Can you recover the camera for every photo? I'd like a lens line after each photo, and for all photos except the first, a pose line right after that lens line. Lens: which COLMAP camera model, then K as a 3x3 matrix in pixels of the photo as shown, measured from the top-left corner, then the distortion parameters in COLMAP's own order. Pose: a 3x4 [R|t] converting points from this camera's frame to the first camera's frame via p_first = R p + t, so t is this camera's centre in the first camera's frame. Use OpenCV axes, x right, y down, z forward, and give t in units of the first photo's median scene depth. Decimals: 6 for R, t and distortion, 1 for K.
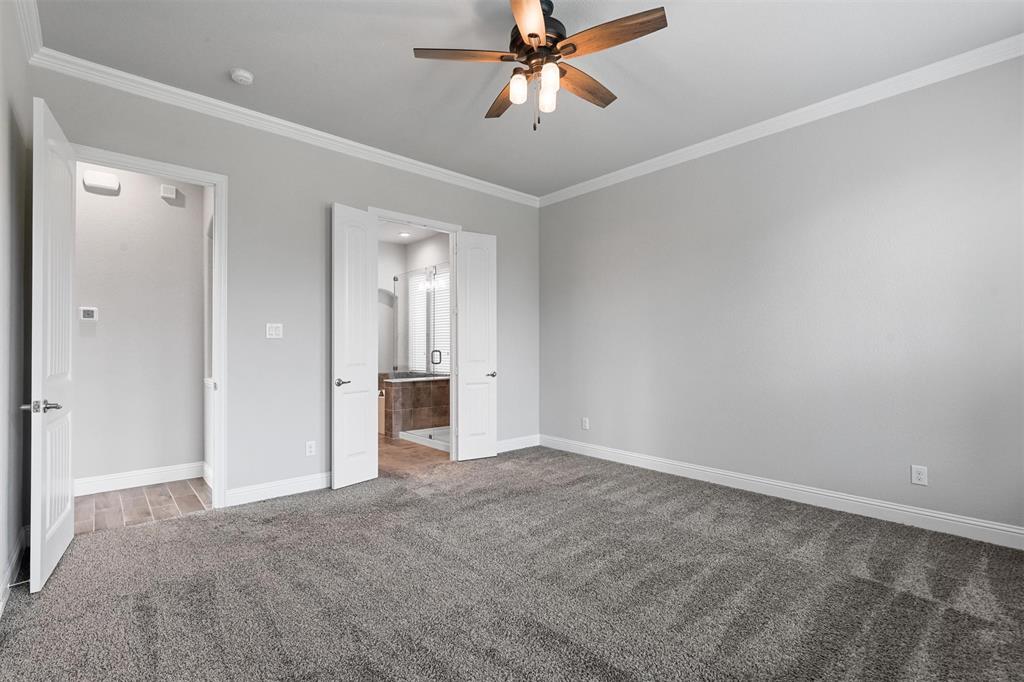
lens RADIAL K [[466.1, 0, 514.8], [0, 466.1, 344.7], [0, 0, 1]] dist [-0.003211, 0.001003]
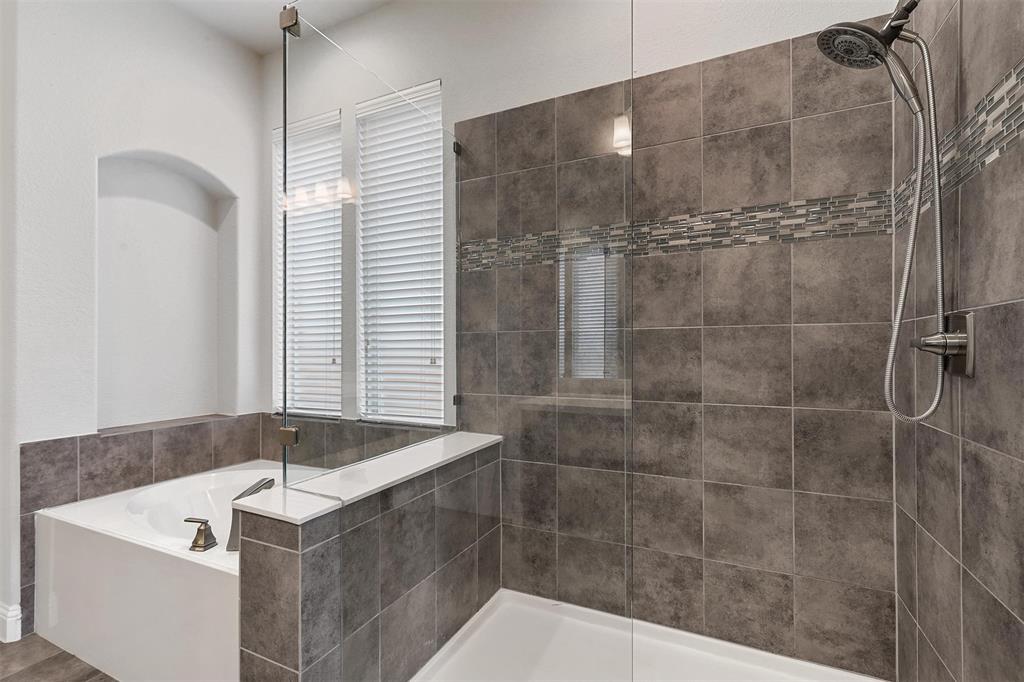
lens RADIAL K [[466.1, 0, 510.7], [0, 466.1, 346.5], [0, 0, 1]] dist [-0.003211, 0.001003]
pose [[0.926781, -0.004094, 0.375581, -0.285190], [0.000076, 0.999943, 0.010711, 0.008470], [-0.375603, -0.009898, 0.926728, 0.896918]]
